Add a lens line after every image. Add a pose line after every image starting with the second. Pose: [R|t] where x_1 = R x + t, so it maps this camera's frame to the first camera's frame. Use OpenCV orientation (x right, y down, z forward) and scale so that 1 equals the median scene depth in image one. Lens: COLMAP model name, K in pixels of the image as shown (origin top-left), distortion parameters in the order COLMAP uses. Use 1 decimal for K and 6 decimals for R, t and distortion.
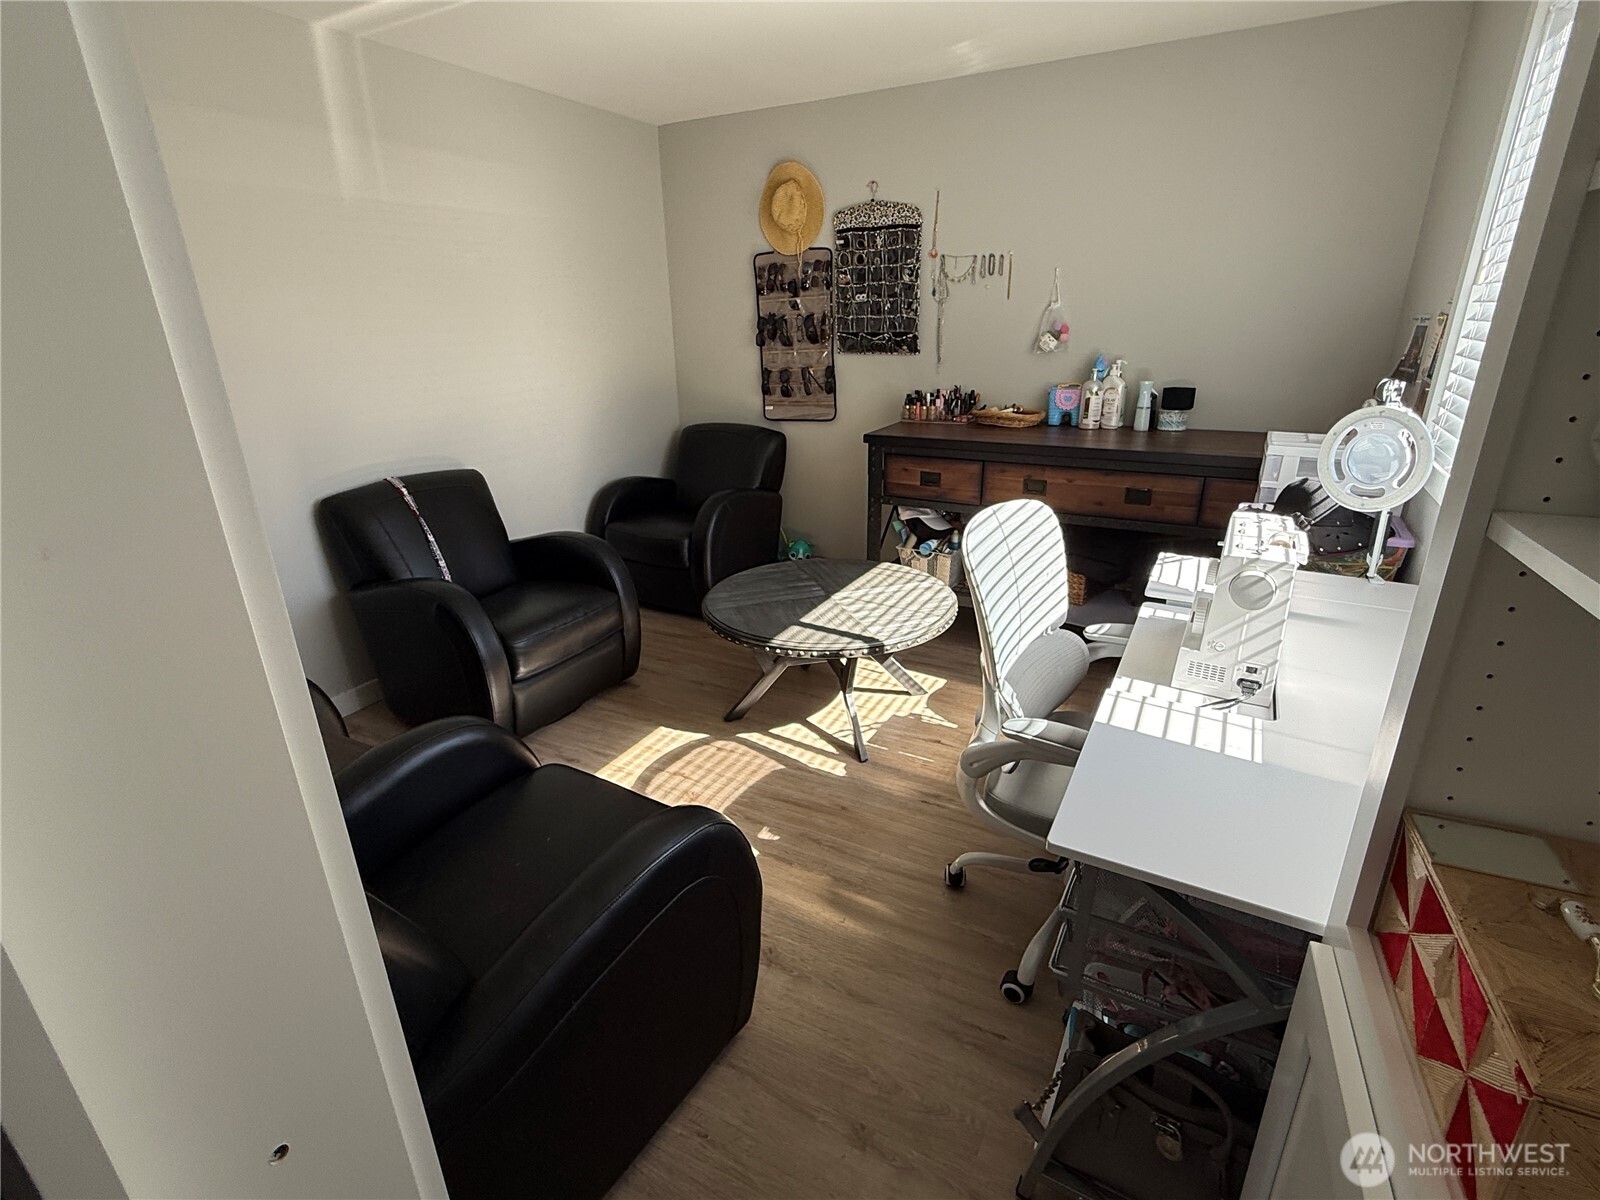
lens RADIAL K [[771.0, 0, 796.5], [0, 771.0, 600.6], [0, 0, 1]] dist [0.003151, -0.000458]
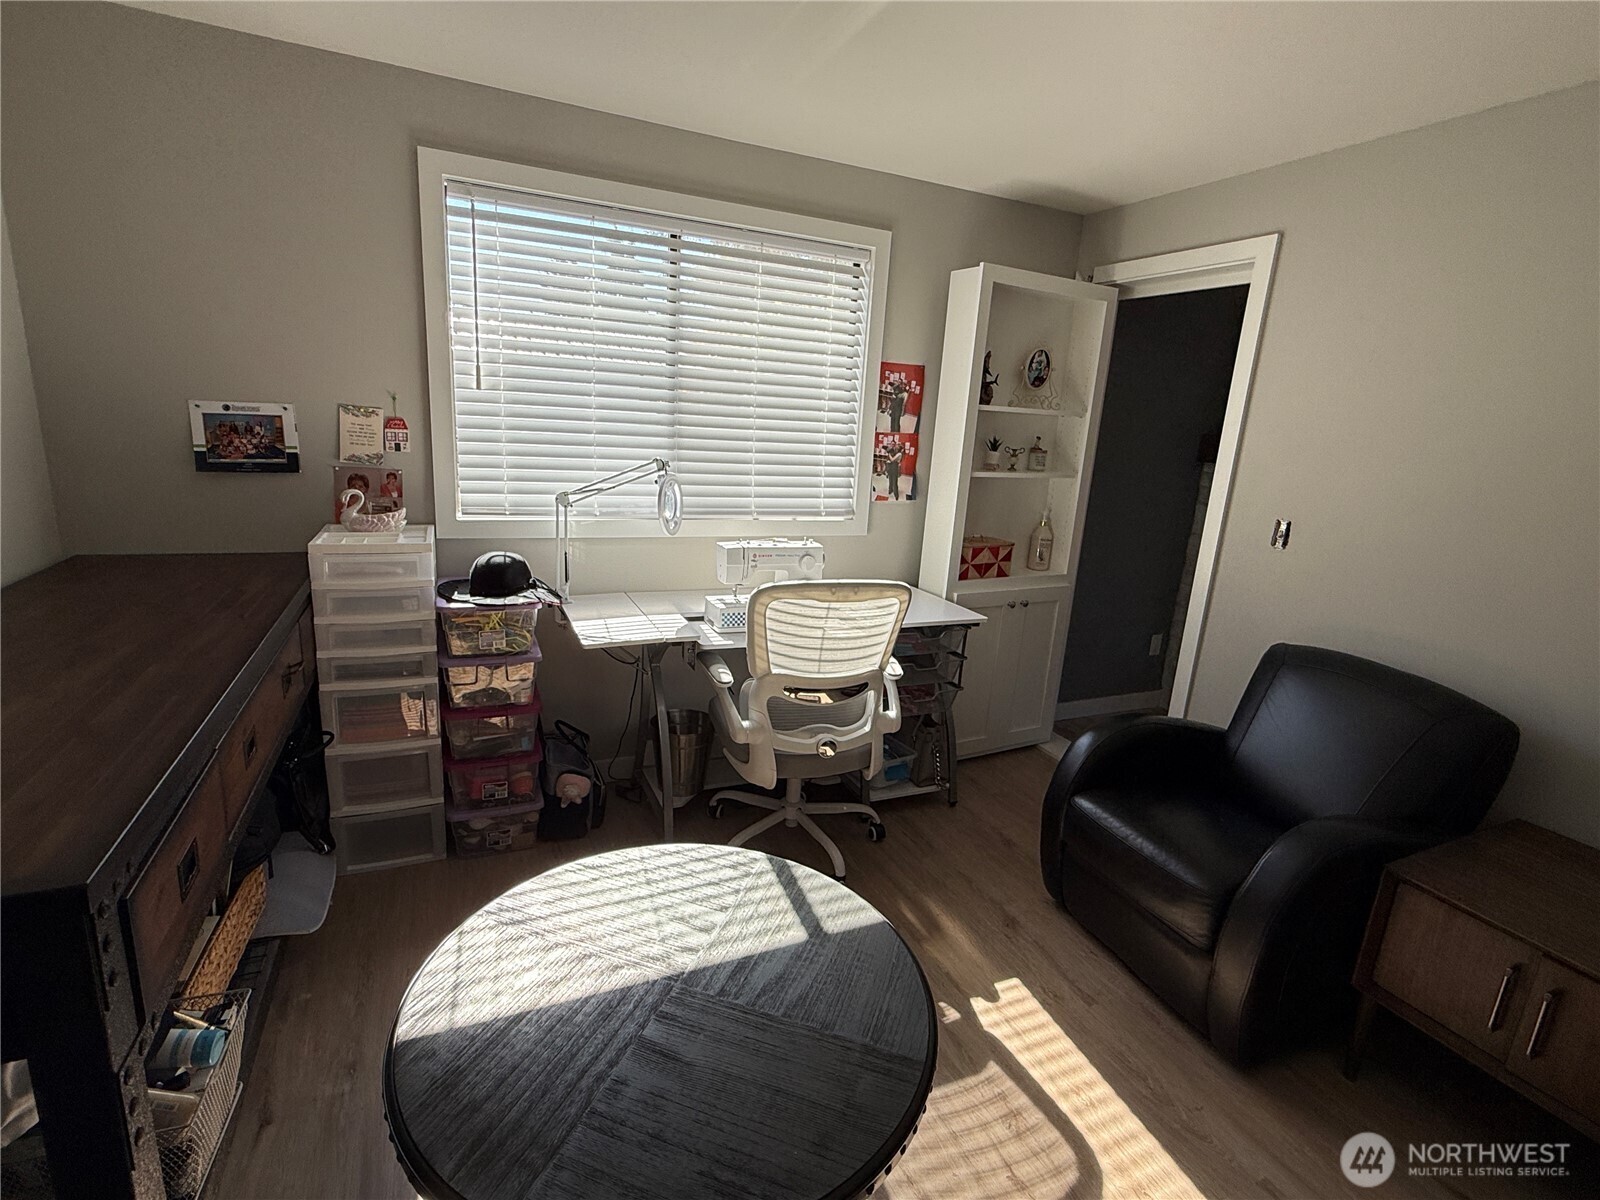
lens RADIAL K [[771.0, 0, 798.6], [0, 771.0, 601.7], [0, 0, 1]] dist [0.003151, -0.000458]
pose [[-0.796952, -0.176309, 0.577740, -0.291728], [0.164320, 0.857106, 0.488230, -0.494151], [-0.581264, 0.484029, -0.654101, 1.303715]]
